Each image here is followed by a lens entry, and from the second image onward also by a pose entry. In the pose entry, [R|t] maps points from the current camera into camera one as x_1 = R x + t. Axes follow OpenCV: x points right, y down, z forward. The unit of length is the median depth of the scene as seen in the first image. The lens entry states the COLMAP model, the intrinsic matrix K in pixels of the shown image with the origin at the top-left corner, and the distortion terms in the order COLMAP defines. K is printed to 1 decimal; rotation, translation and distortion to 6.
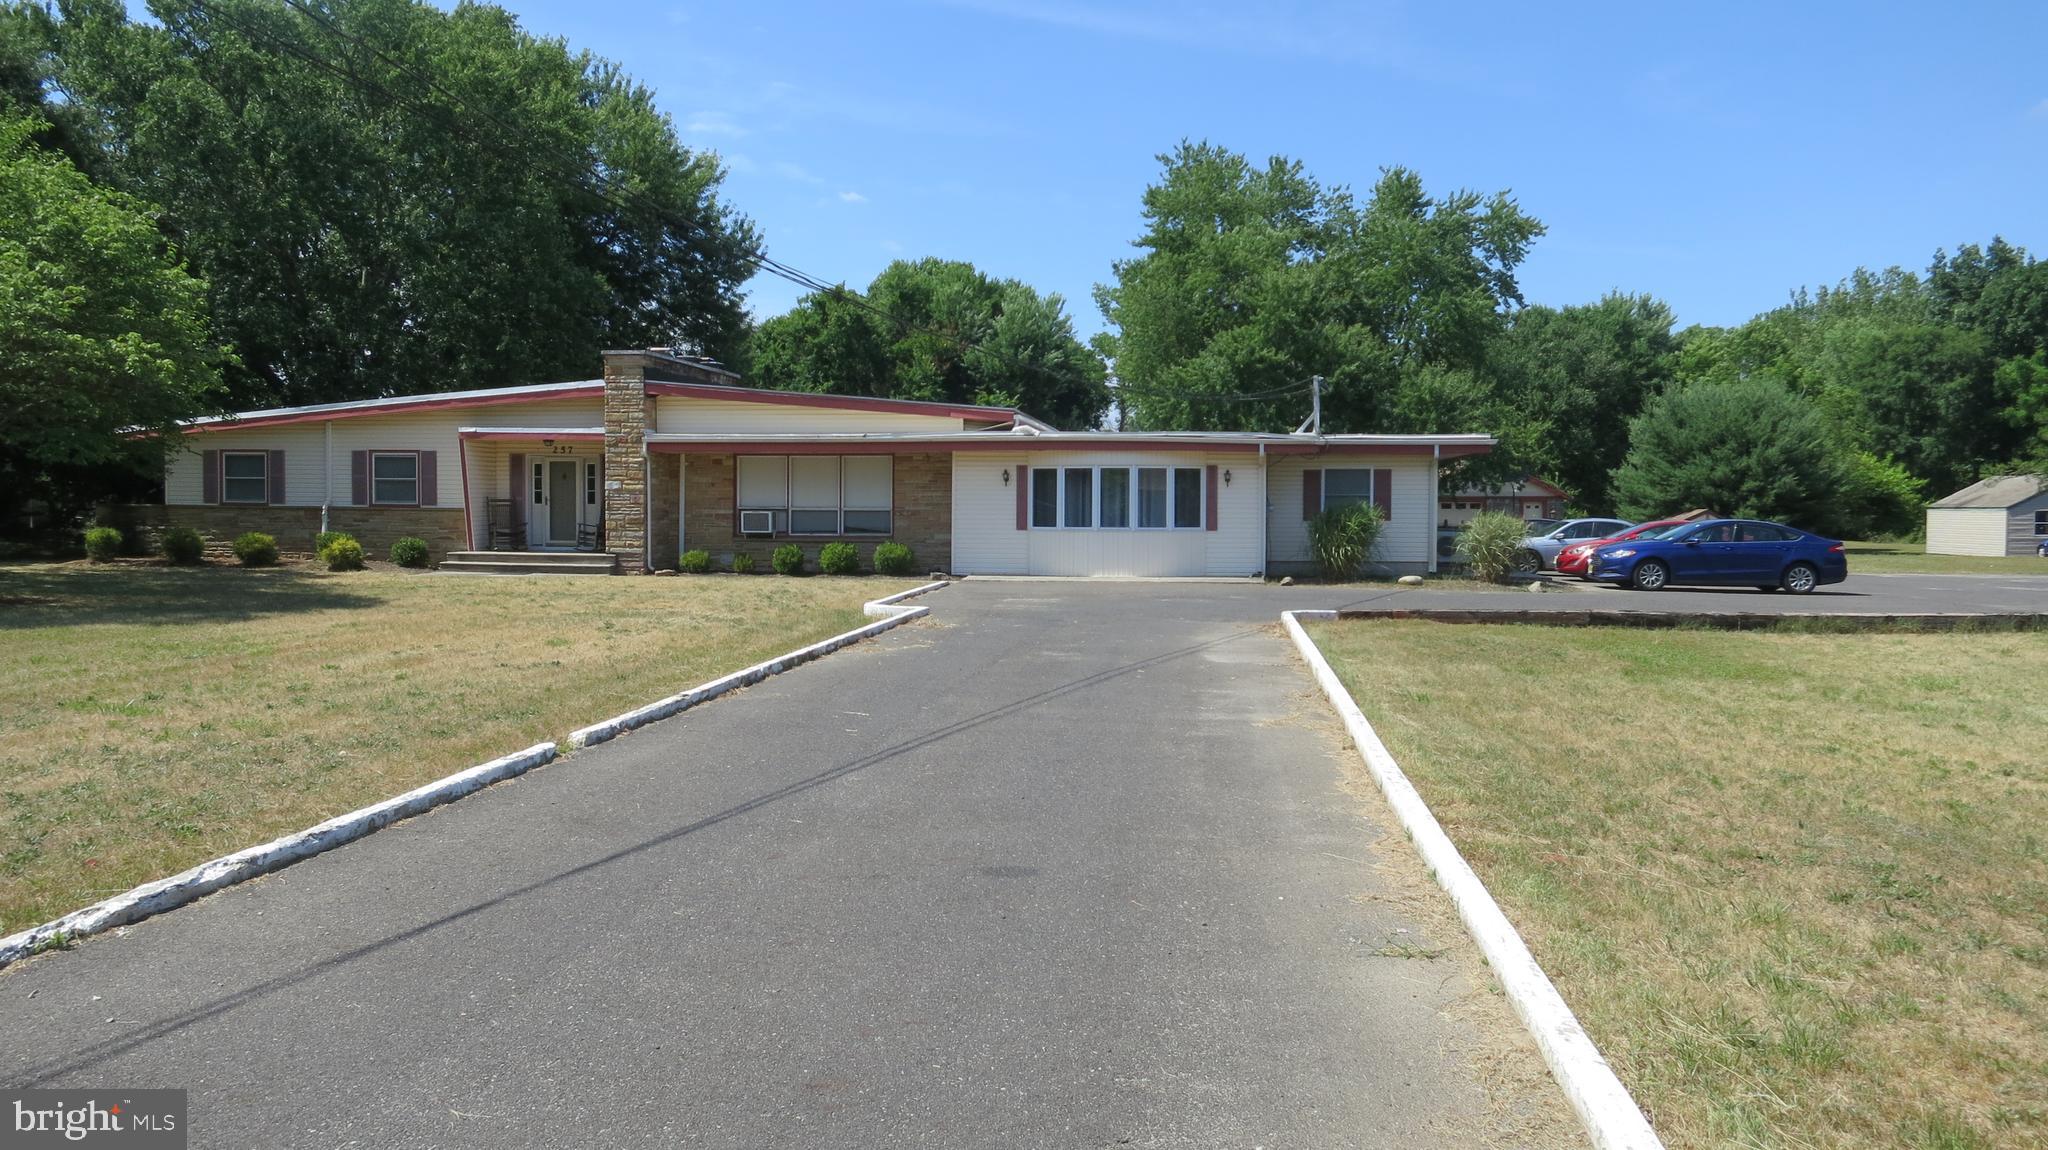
lens RADIAL K [[1508.5, 0, 1113.2], [0, 1508.5, 570.9], [0, 0, 1]] dist [0.028895, -0.097756]
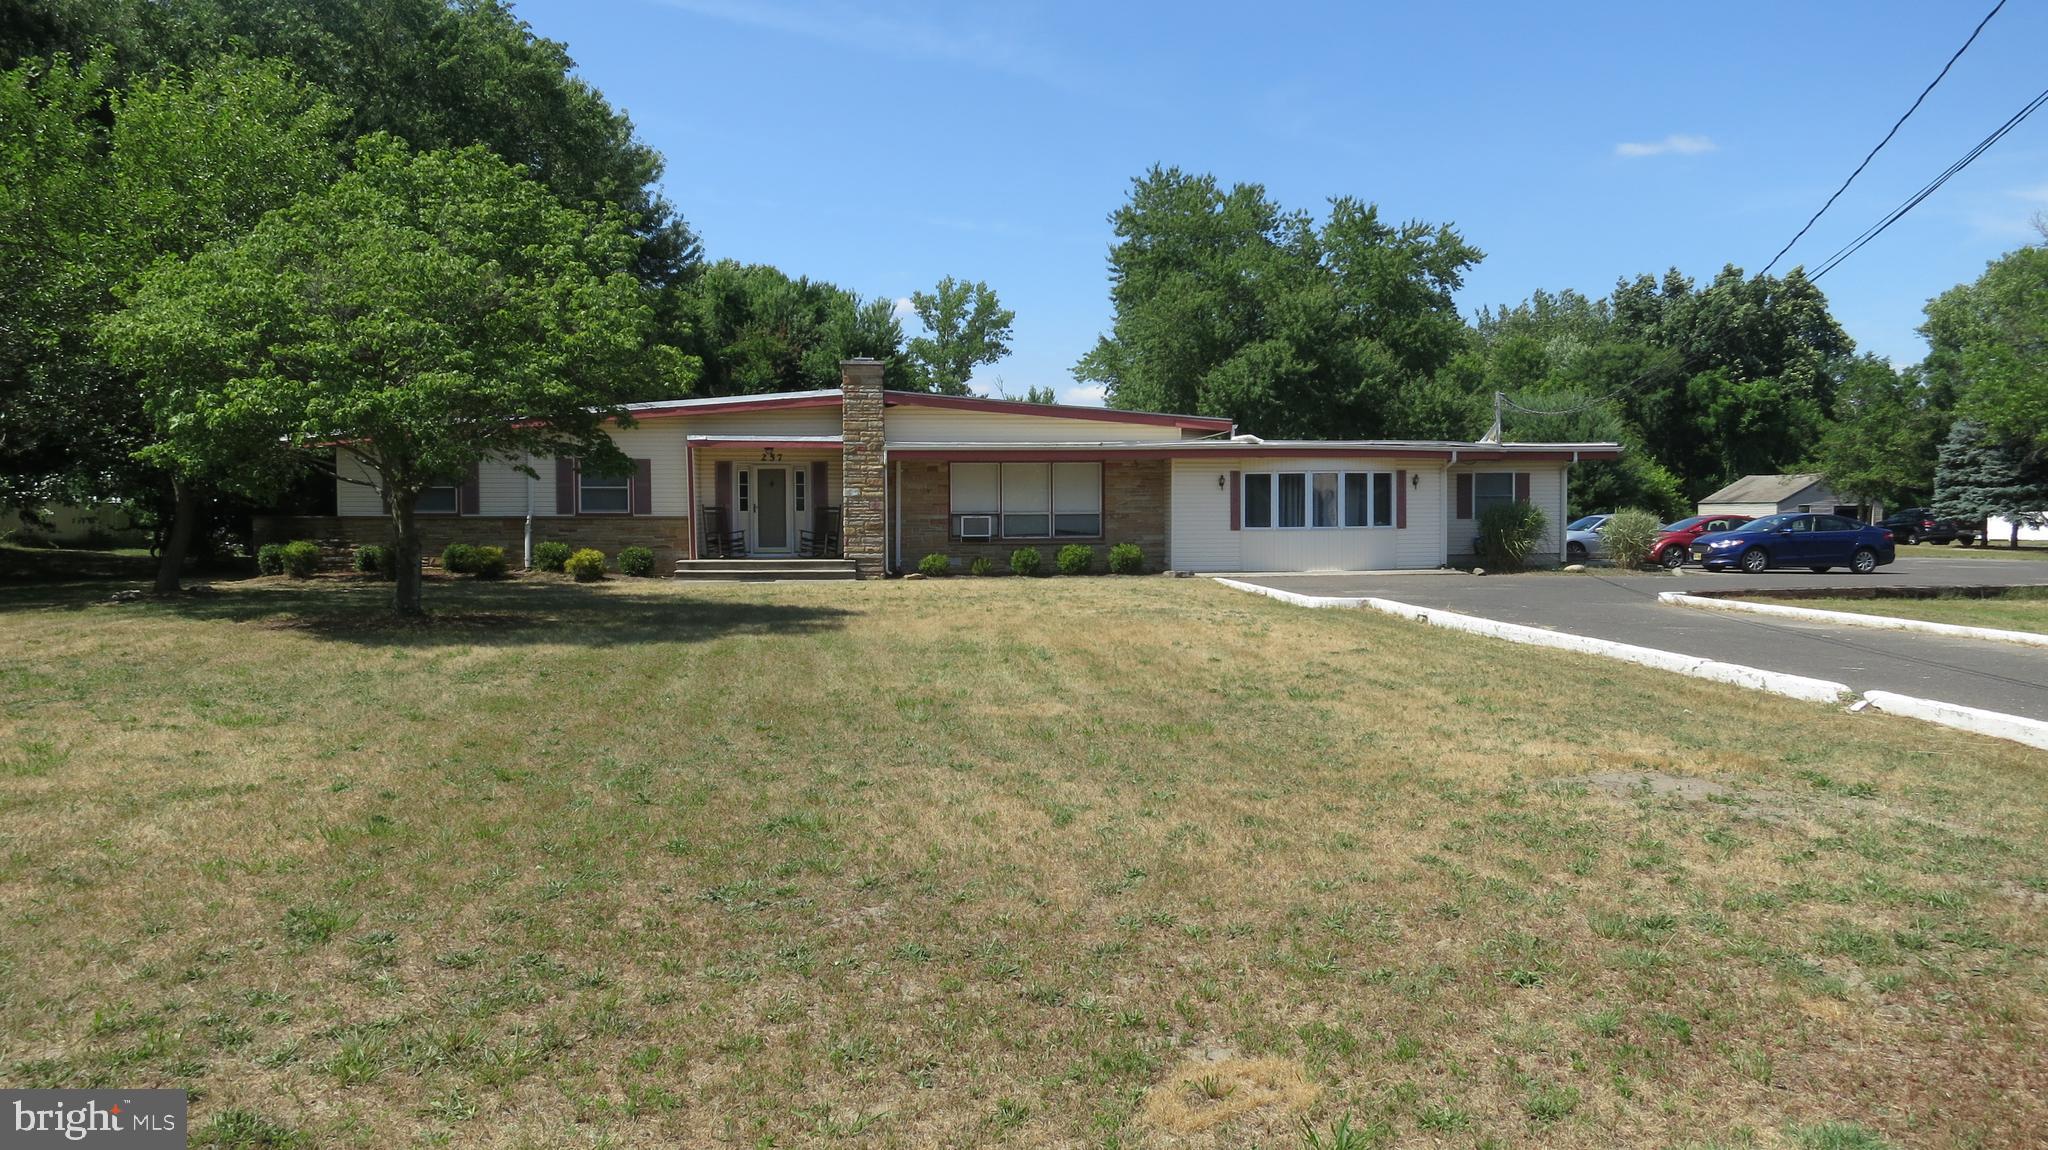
lens RADIAL K [[1508.5, 0, 1113.2], [0, 1508.5, 570.9], [0, 0, 1]] dist [0.028895, -0.097756]
pose [[0.970258, -0.020265, 0.241222, -0.386980], [0.020786, 0.999784, 0.000385, -0.000074], [-0.241178, 0.004641, 0.970470, -0.034026]]
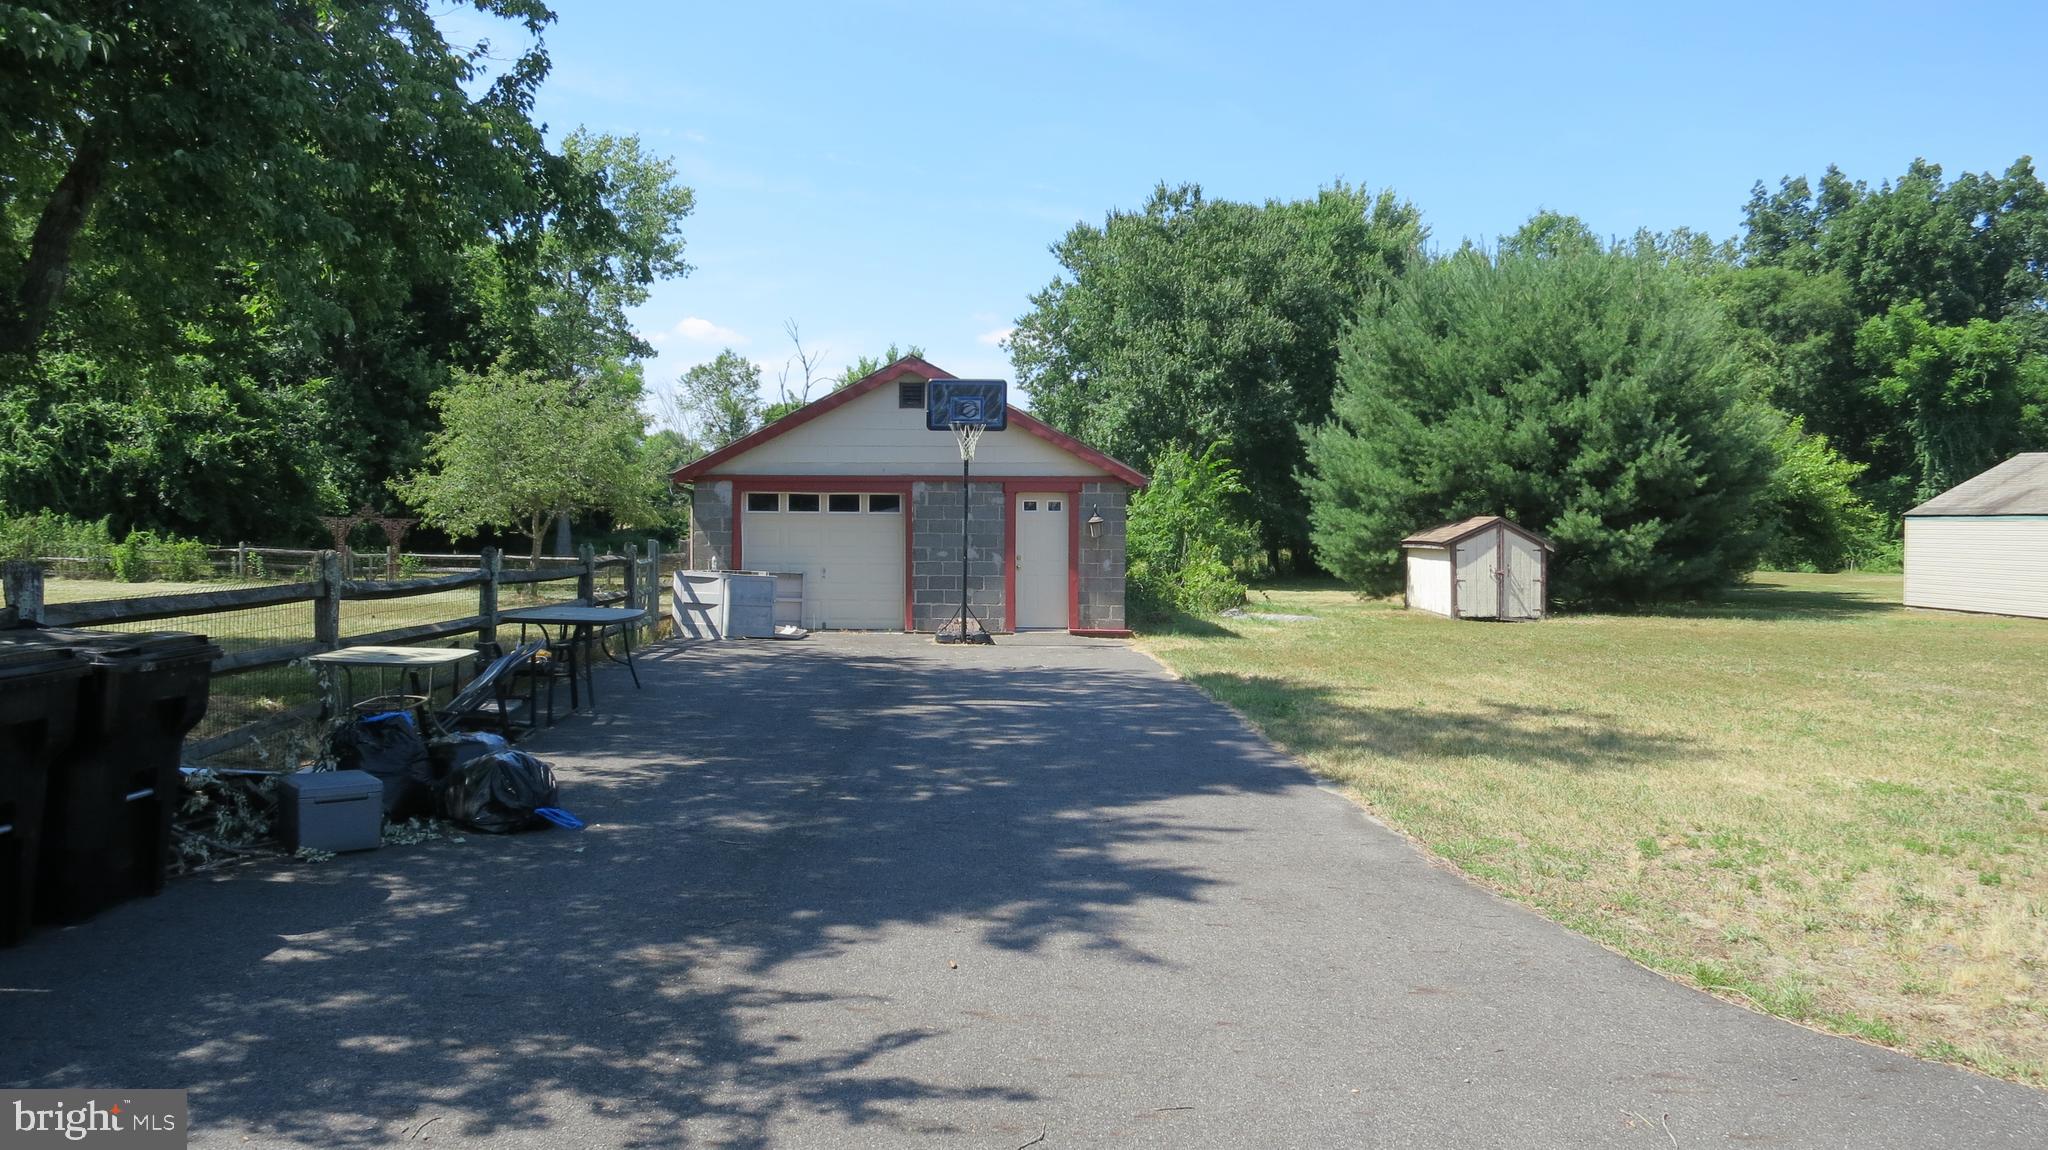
lens RADIAL K [[1508.5, 0, 1113.2], [0, 1508.5, 570.9], [0, 0, 1]] dist [0.028895, -0.097756]
pose [[0.988444, -0.010380, 0.151228, 0.418148], [0.013190, 0.999758, -0.017593, -0.034089], [-0.151008, 0.019384, 0.988342, 1.137856]]
